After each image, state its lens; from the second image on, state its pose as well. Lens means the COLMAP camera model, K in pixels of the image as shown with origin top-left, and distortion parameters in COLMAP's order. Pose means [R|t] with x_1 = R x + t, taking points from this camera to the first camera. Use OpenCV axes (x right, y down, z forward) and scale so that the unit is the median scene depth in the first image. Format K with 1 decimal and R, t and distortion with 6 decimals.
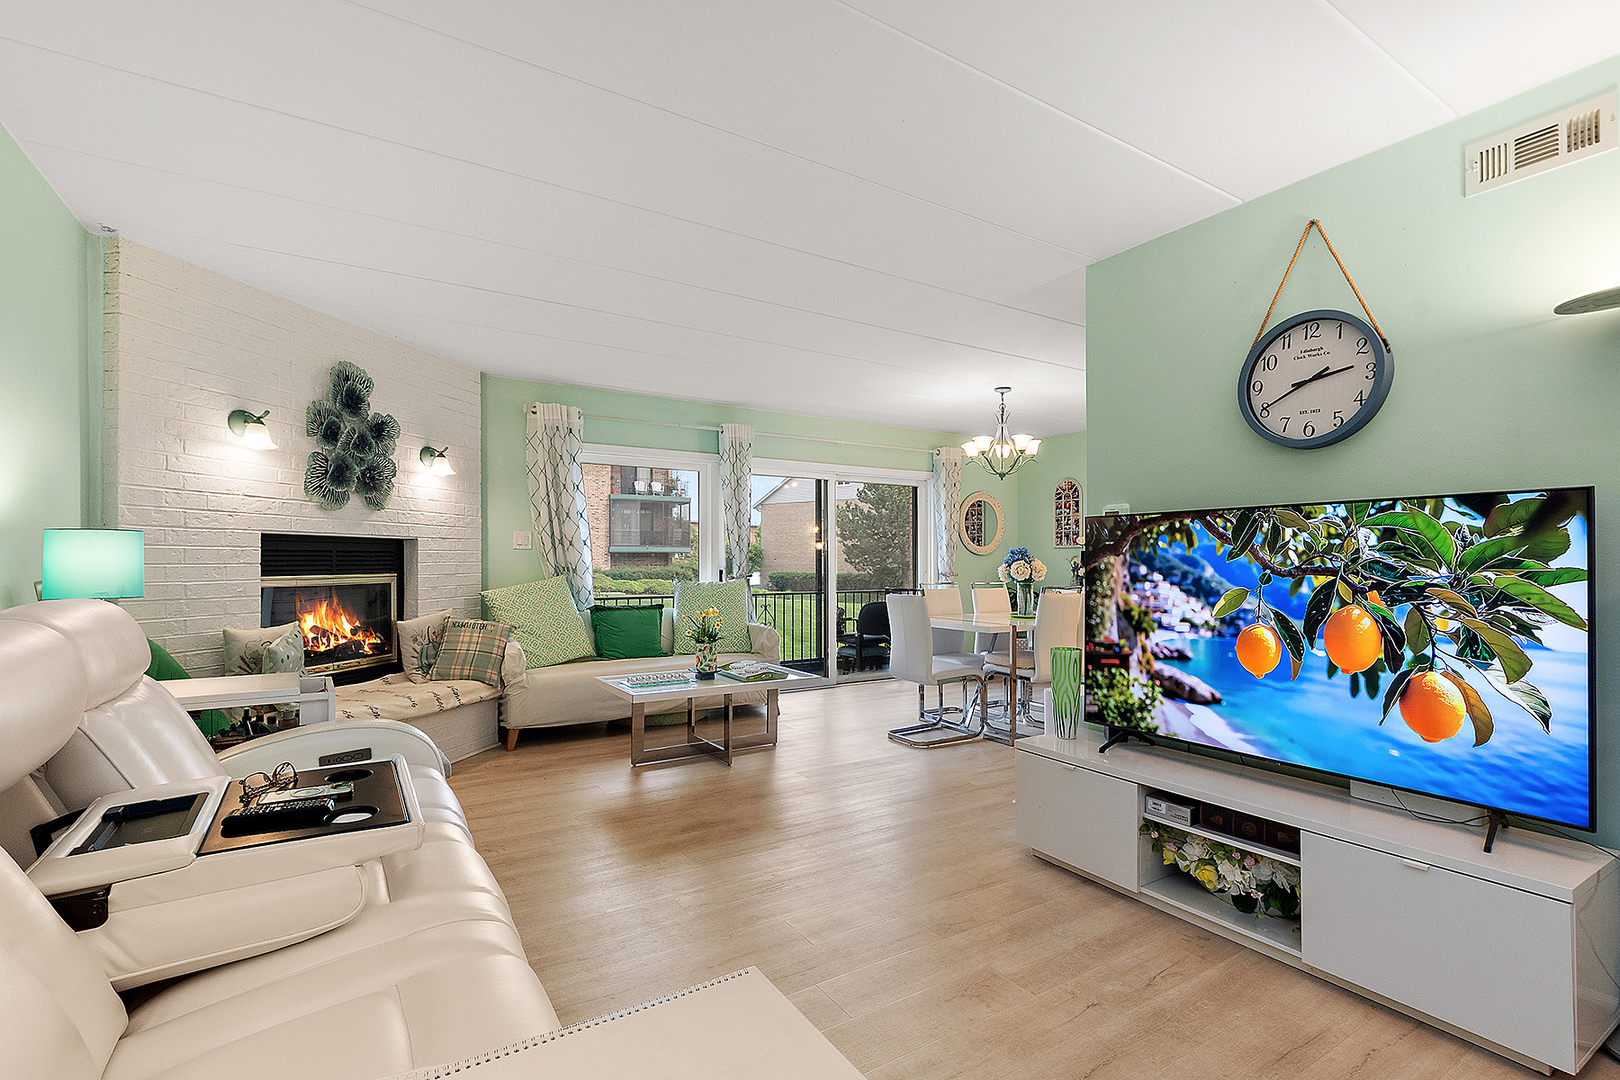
lens RADIAL K [[743.5, 0, 806.1], [0, 743.5, 545.1], [0, 0, 1]] dist [-0.000416, -0.000131]
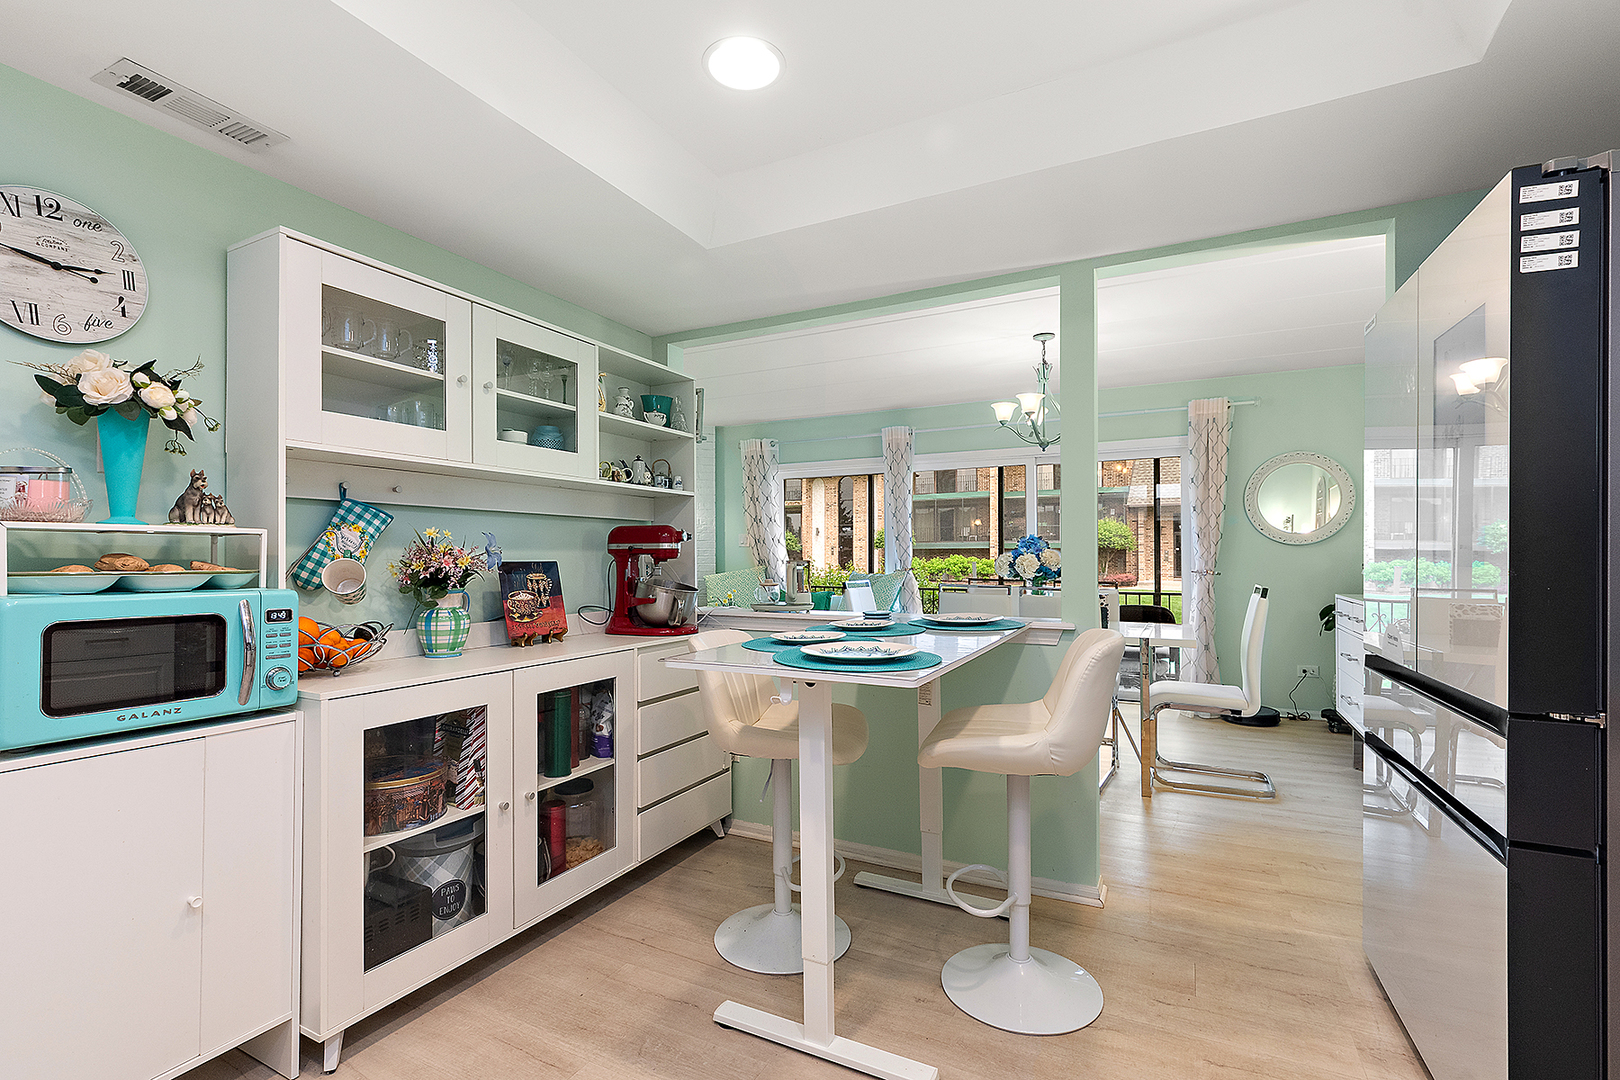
lens RADIAL K [[729.5, 0, 793.9], [0, 729.5, 556.2], [0, 0, 1]] dist [-0.002987, -0.000128]
pose [[0.504082, -0.002261, -0.863653, 0.985377], [0.019185, 0.999779, 0.008580, 0.015145], [0.863443, -0.020894, 0.504014, 0.455623]]
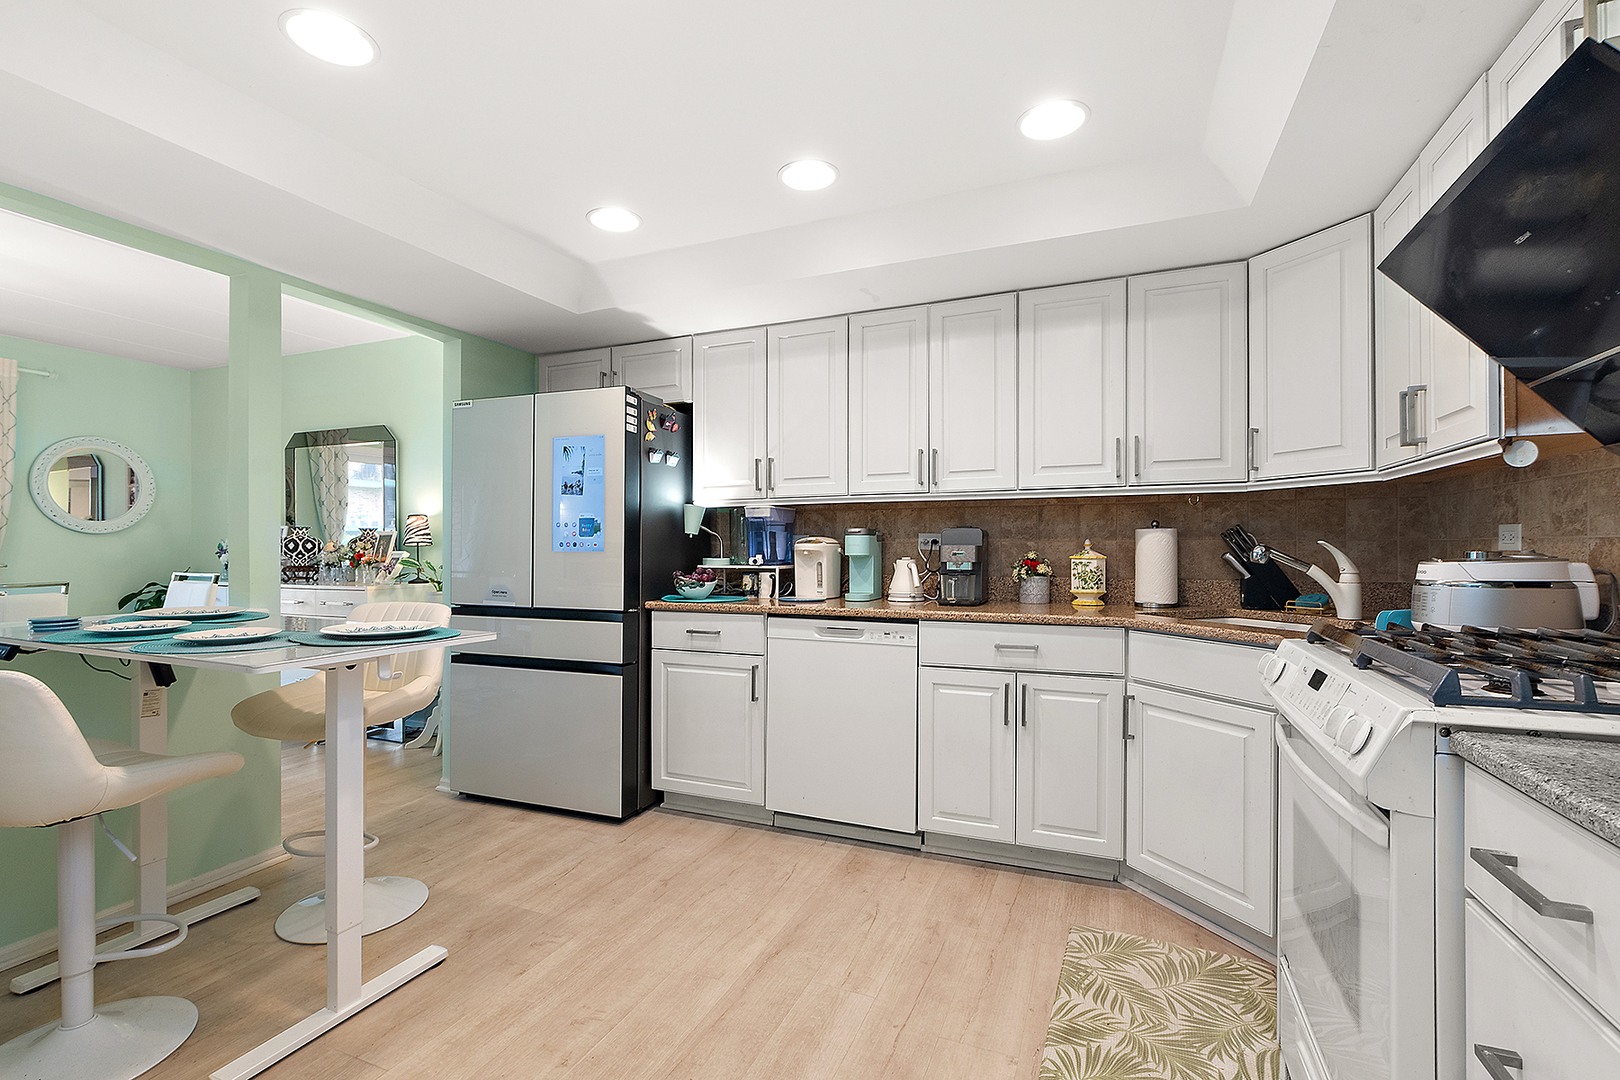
lens RADIAL K [[743.5, 0, 806.1], [0, 743.5, 545.1], [0, 0, 1]] dist [-0.000416, -0.000131]
pose [[0.819712, 0.002253, 0.572772, 0.637502], [-0.012529, 0.999824, 0.013996, 0.010594], [-0.572639, -0.018649, 0.819595, 0.179679]]
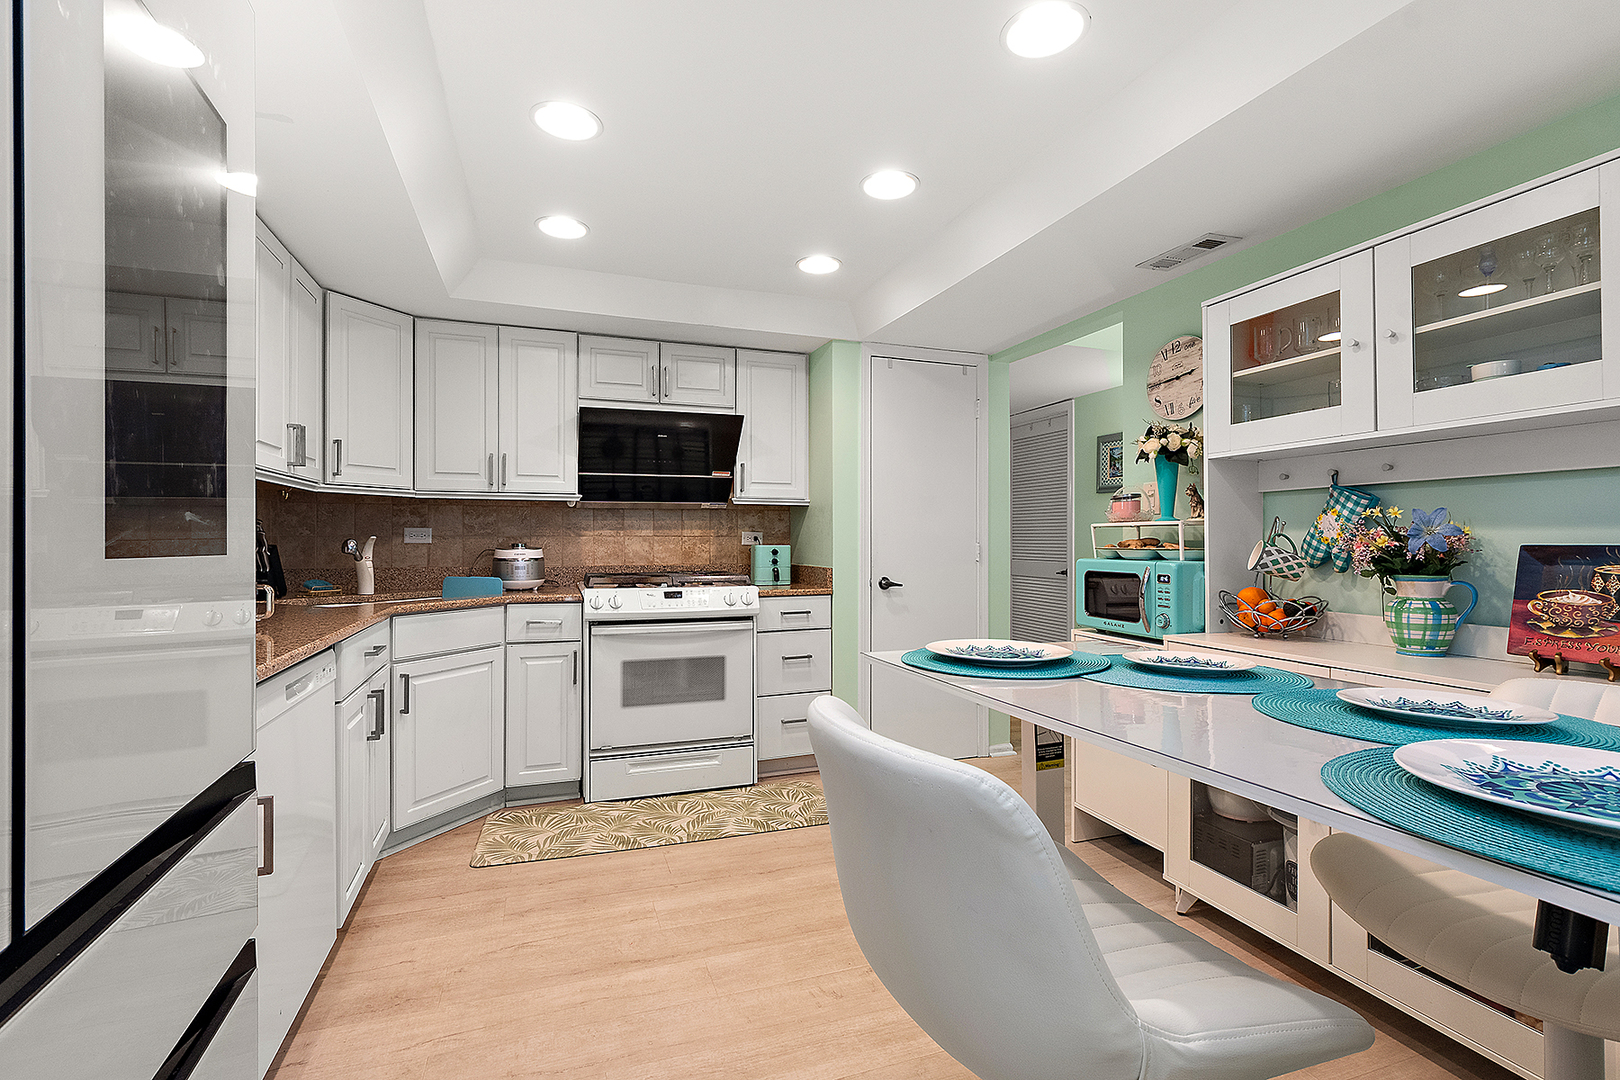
lens RADIAL K [[743.5, 0, 806.1], [0, 743.5, 545.1], [0, 0, 1]] dist [-0.000416, -0.000131]
pose [[-0.979604, -0.001553, 0.200931, 0.699898], [-0.004998, 0.999849, -0.016637, 0.027992], [-0.200875, -0.017302, -0.979464, 0.996482]]
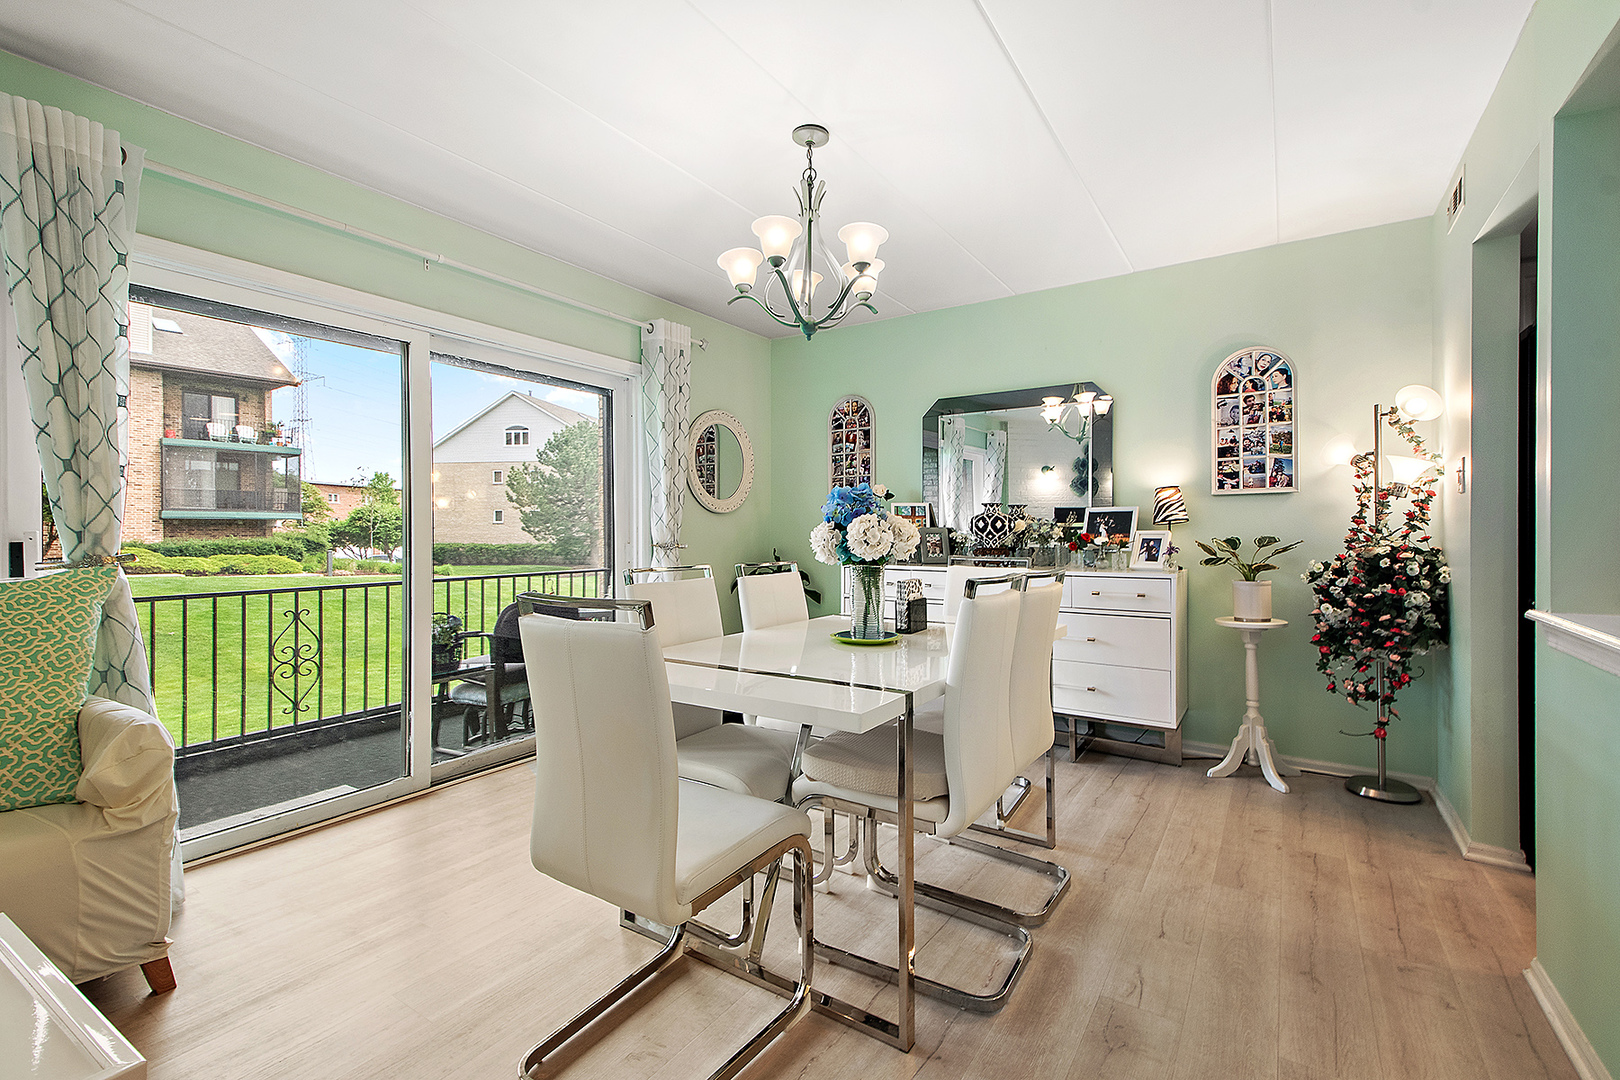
lens RADIAL K [[722.5, 0, 823.9], [0, 722.5, 526.5], [0, 0, 1]] dist [0.024545, -0.000416]
pose [[0.904417, -0.001291, 0.426649, 0.101707], [-0.005803, 0.999866, 0.015328, 0.024625], [-0.426611, -0.016339, 0.904288, 0.729461]]
